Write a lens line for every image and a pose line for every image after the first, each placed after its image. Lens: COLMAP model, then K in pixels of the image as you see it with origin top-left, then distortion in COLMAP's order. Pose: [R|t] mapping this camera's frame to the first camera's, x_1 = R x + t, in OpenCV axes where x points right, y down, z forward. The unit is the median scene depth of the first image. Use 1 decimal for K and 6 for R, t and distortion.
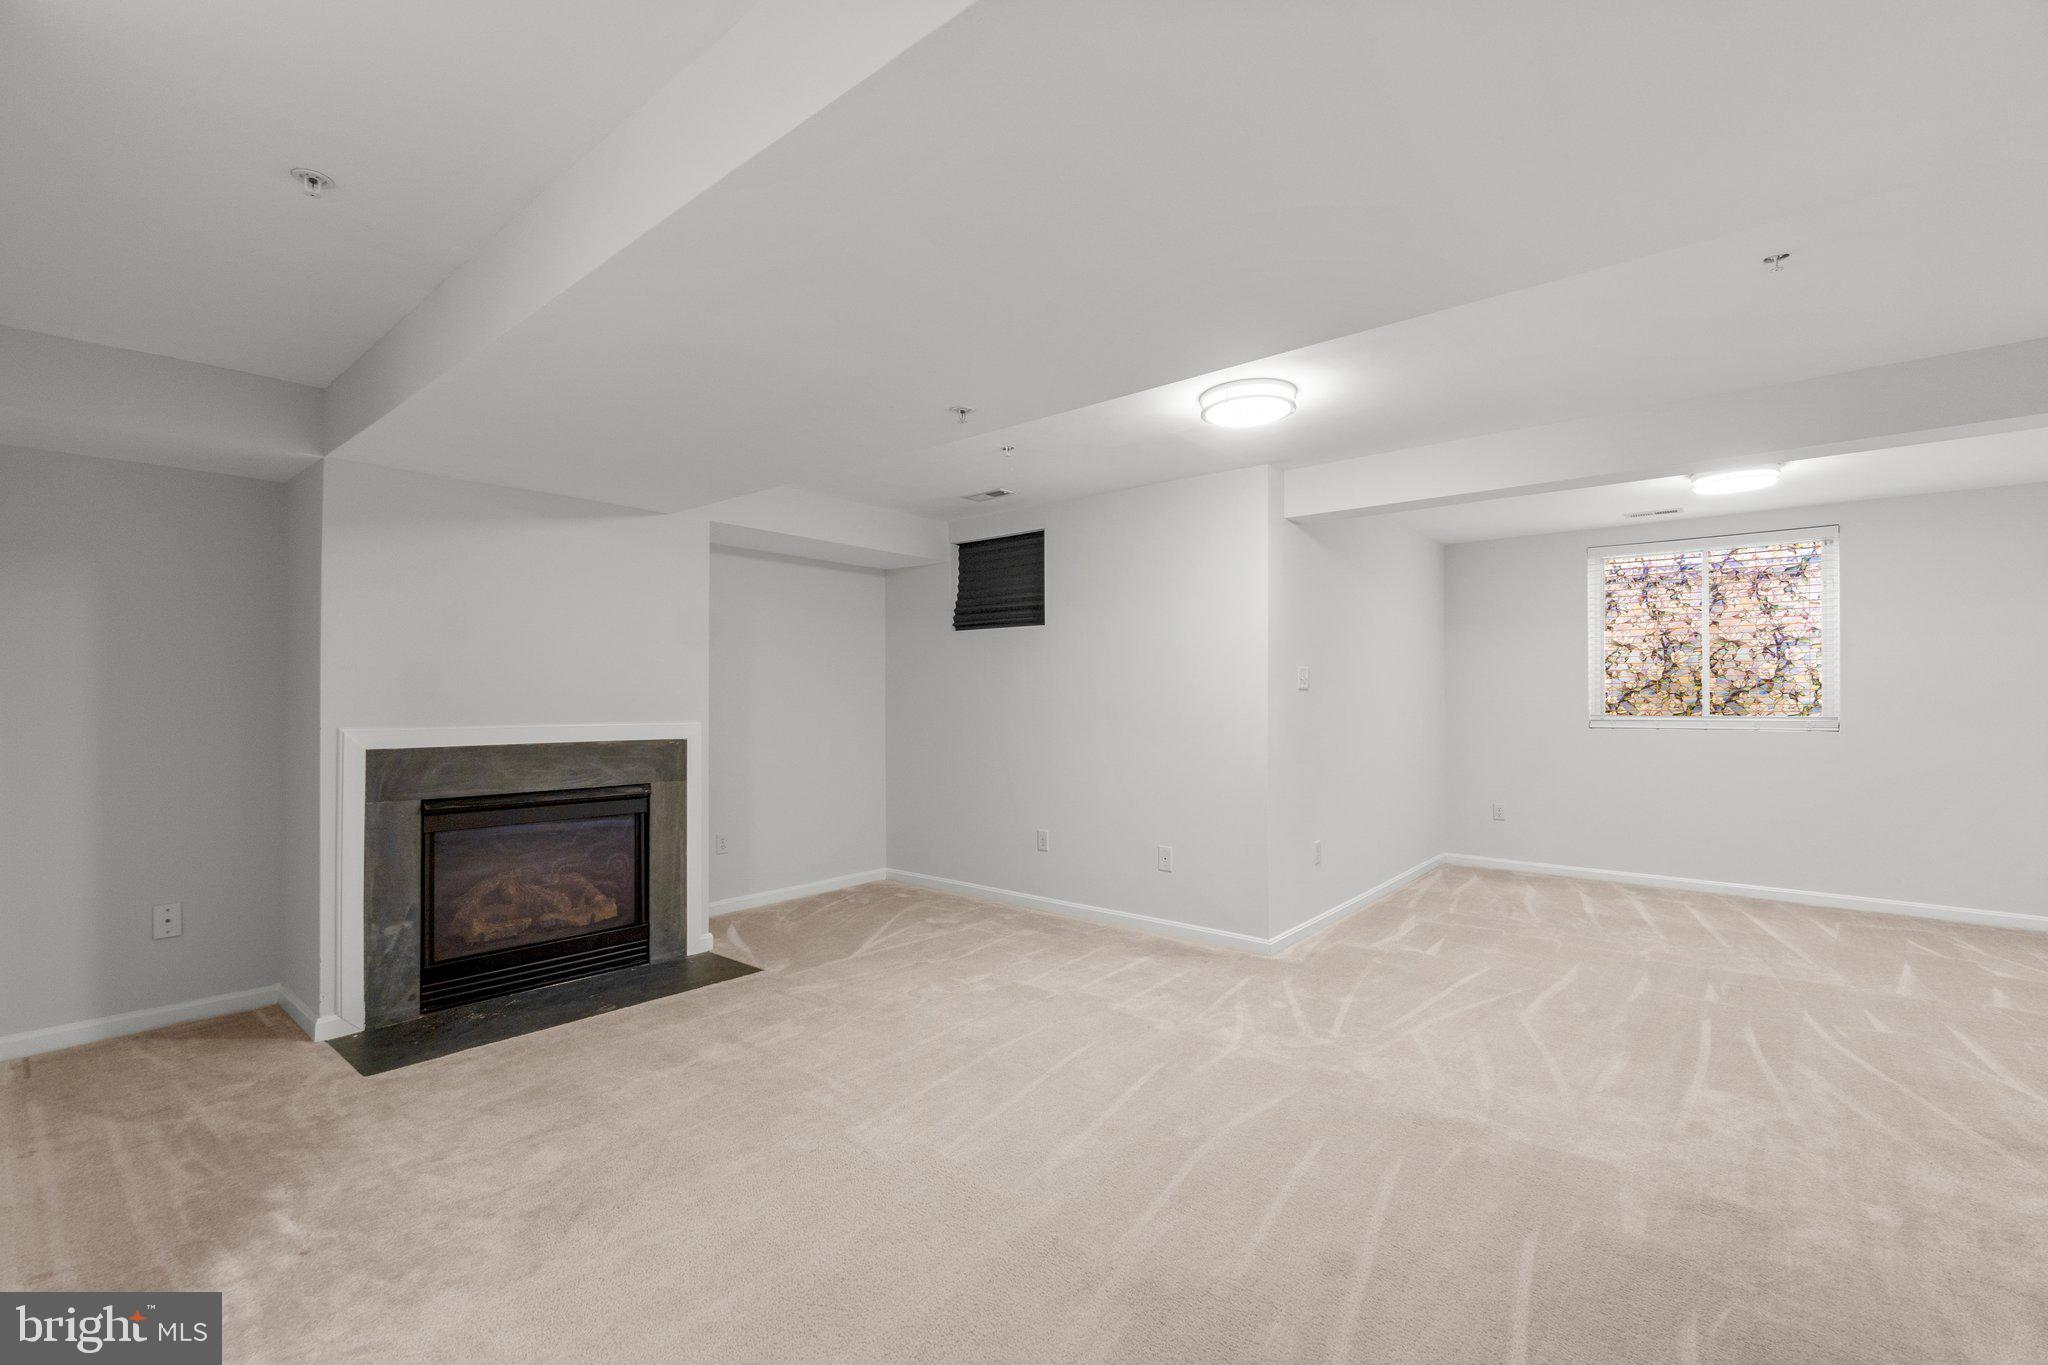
lens RADIAL K [[868.7, 0, 1026.2], [0, 868.7, 692.0], [0, 0, 1]] dist [-0.002758, 0.000630]
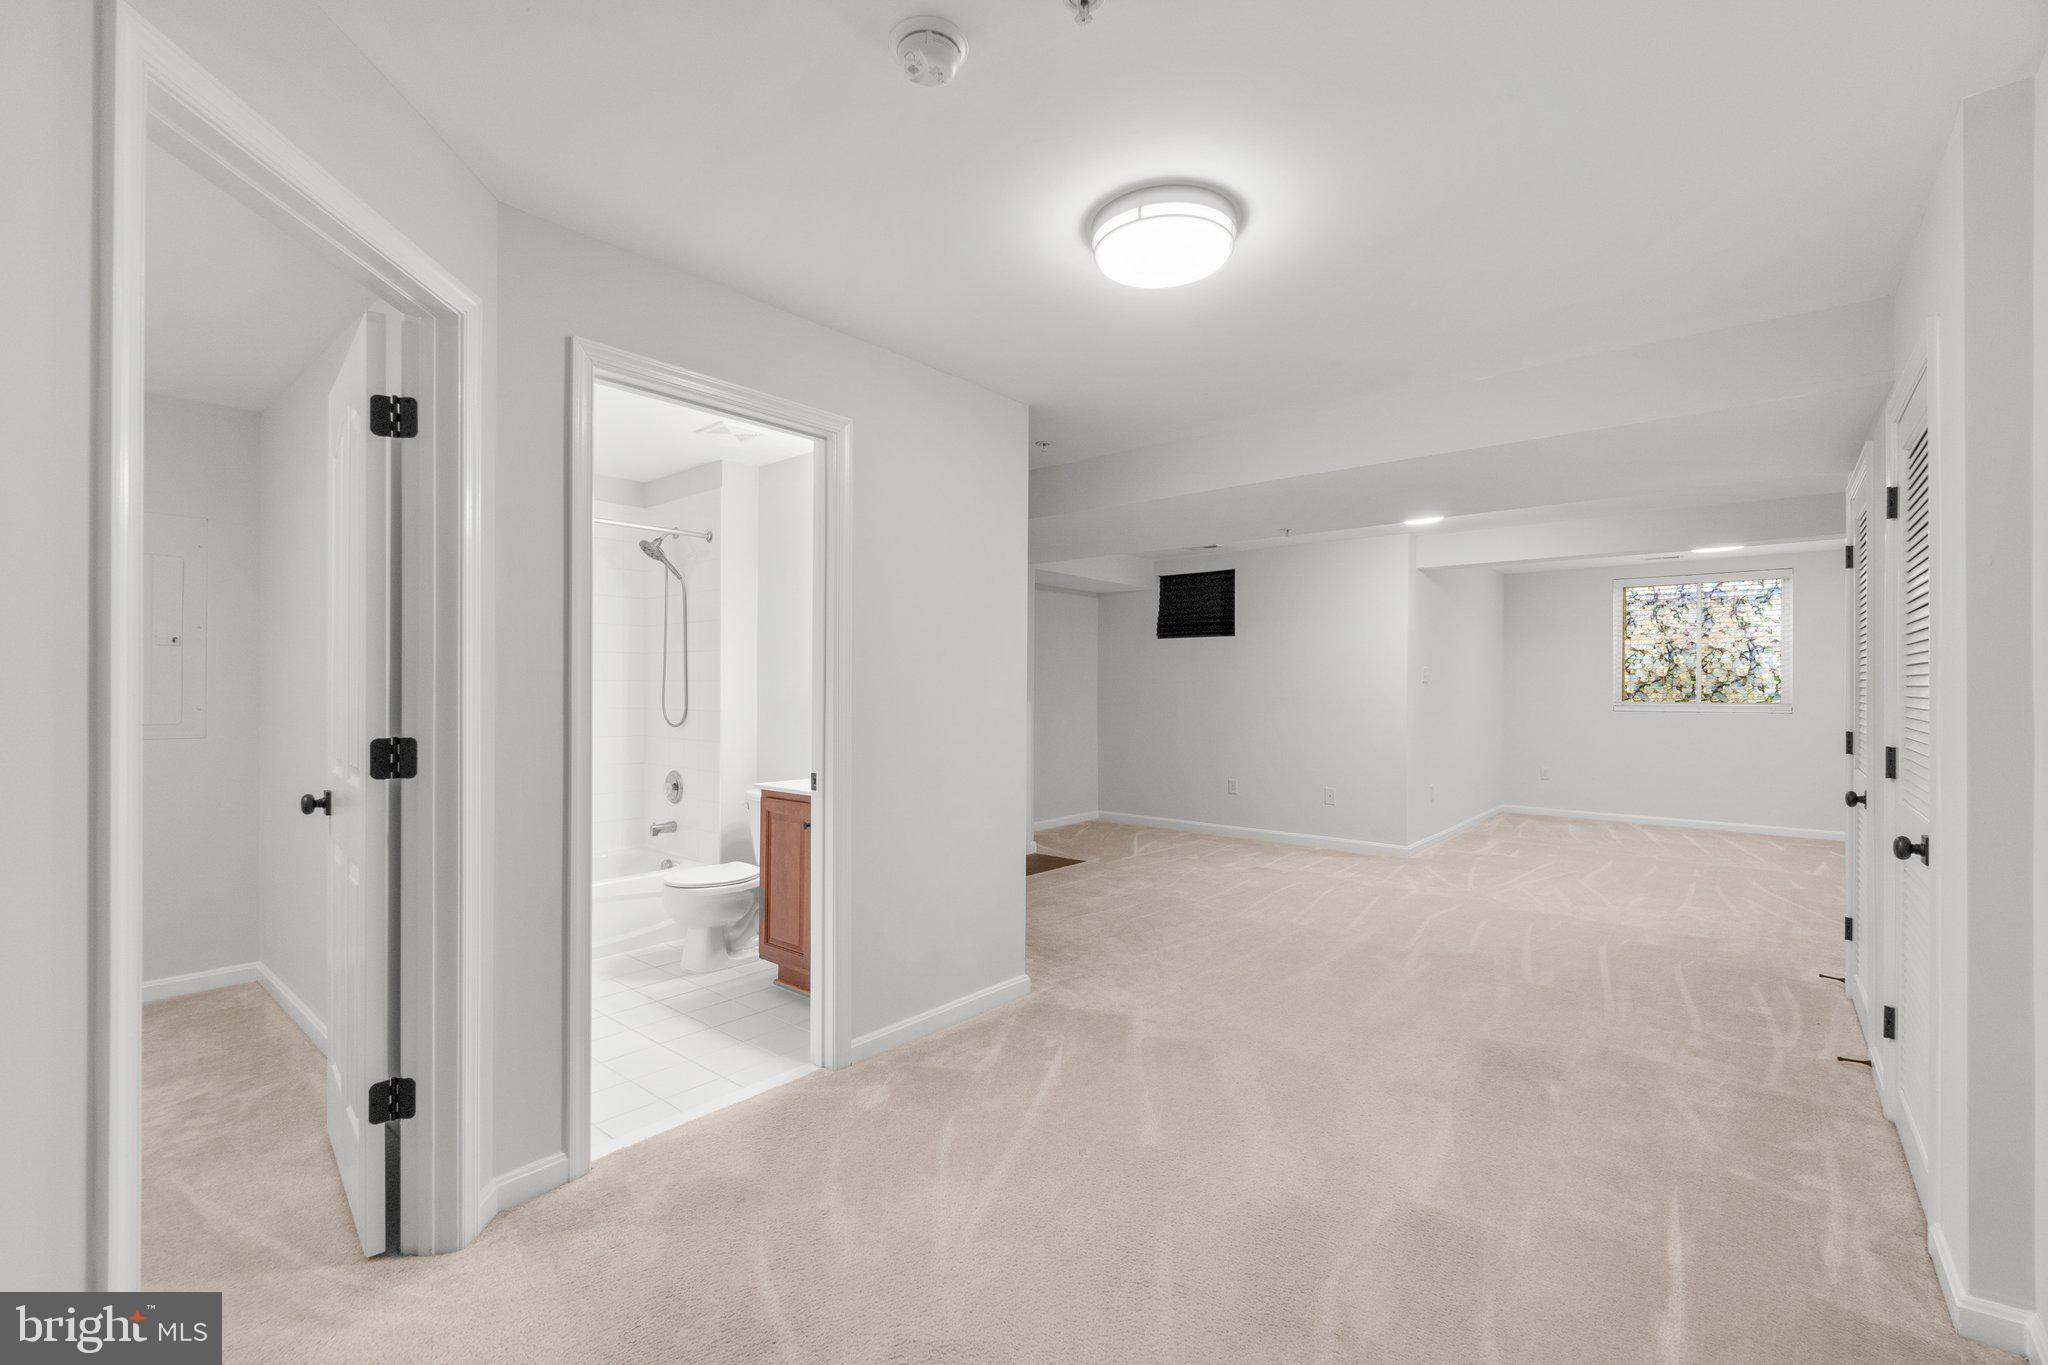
lens RADIAL K [[868.7, 0, 1022.2], [0, 868.7, 681.8], [0, 0, 1]] dist [-0.002758, 0.000630]
pose [[0.999965, 0.005037, -0.006635, -0.296247], [-0.005028, 0.999986, 0.001352, -0.001749], [0.006642, -0.001318, 0.999977, -0.403916]]
